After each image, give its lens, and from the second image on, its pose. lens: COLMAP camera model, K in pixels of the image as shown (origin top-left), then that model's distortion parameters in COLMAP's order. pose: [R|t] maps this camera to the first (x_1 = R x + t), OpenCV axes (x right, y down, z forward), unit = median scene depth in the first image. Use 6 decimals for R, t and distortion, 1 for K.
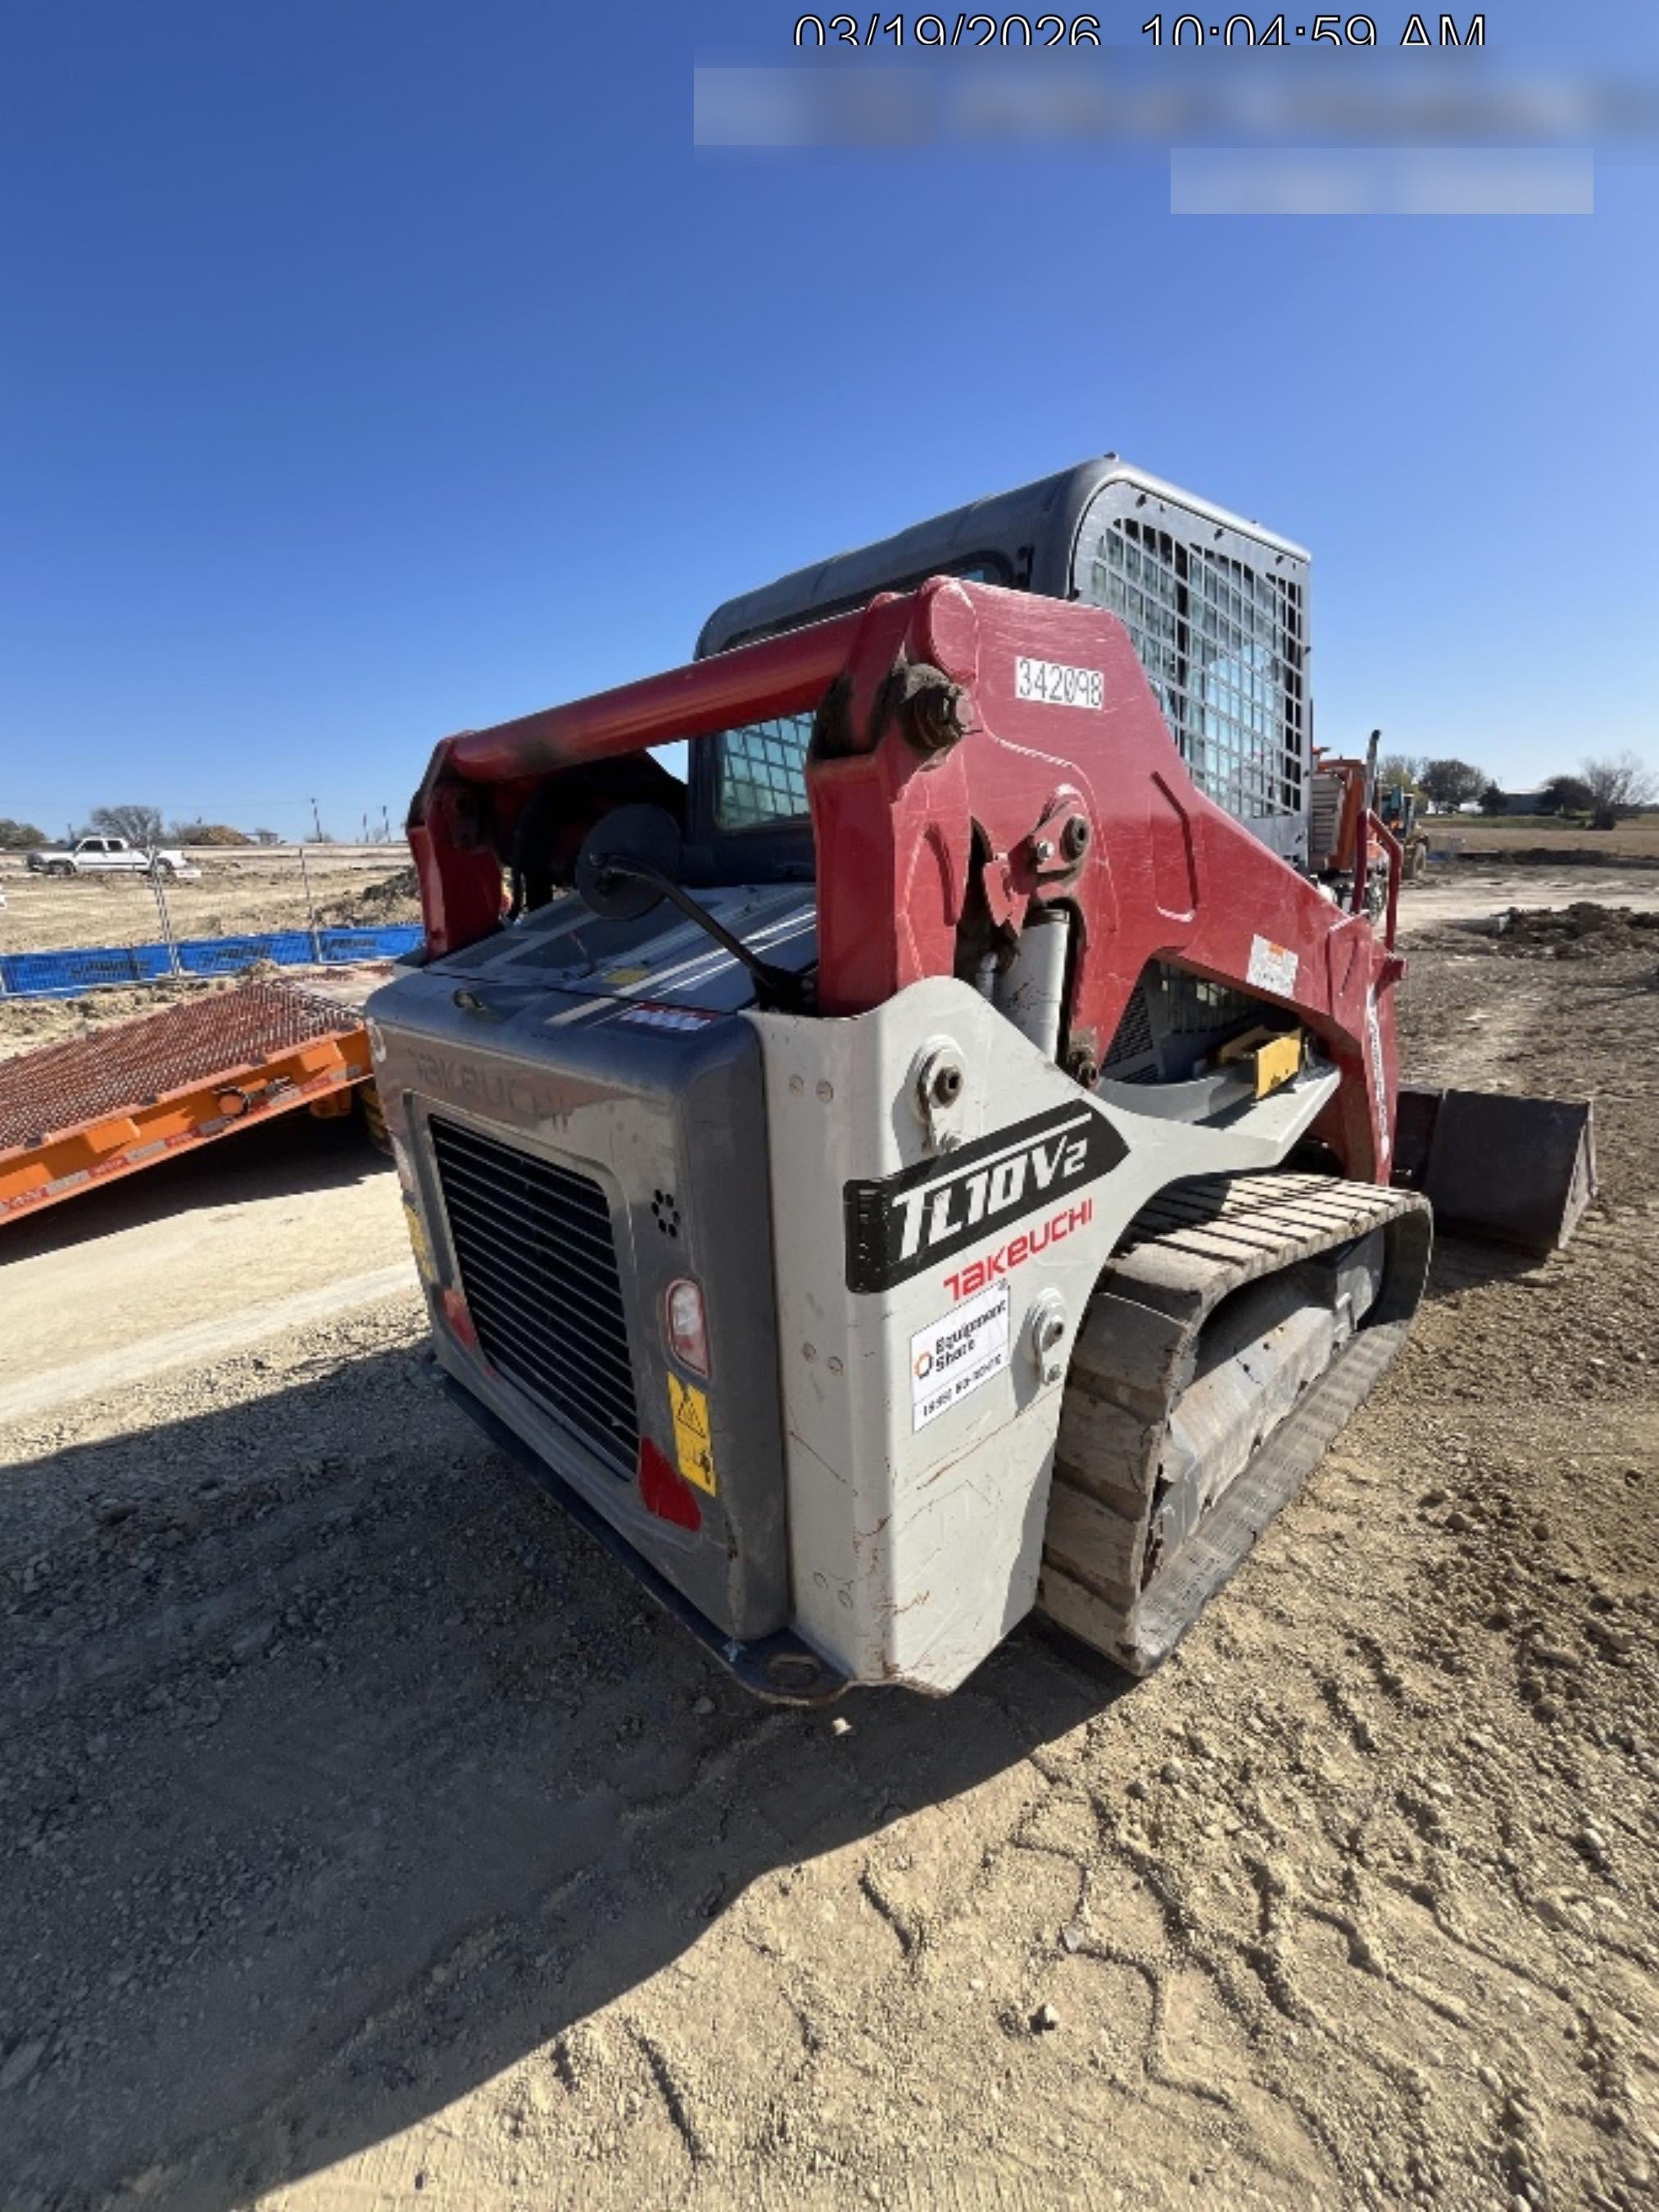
lens RADIAL K [[886.0, 0, 829.5], [0, 886.0, 1106.0], [0, 0, 1]] dist [-0.000503, 0.000017]
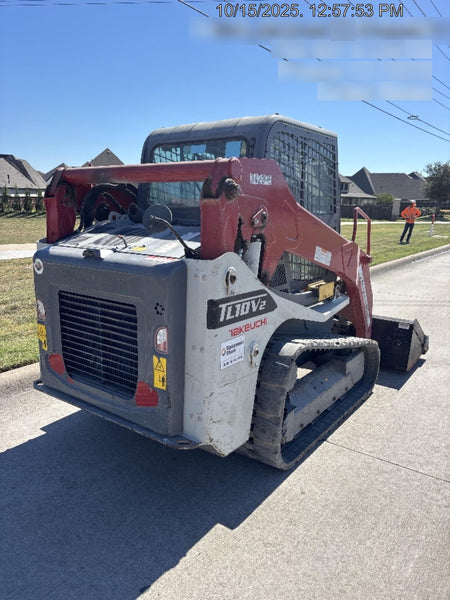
lens RADIAL K [[452.7, 0, 225.0], [0, 452.7, 300.0], [0, 0, 1]] dist [0.057529, 0.000059]
pose [[0.982208, 0.043842, 0.182607, -0.242504], [-0.029858, 0.996456, -0.078637, 0.208299], [-0.185408, 0.071786, 0.980036, -0.897744]]
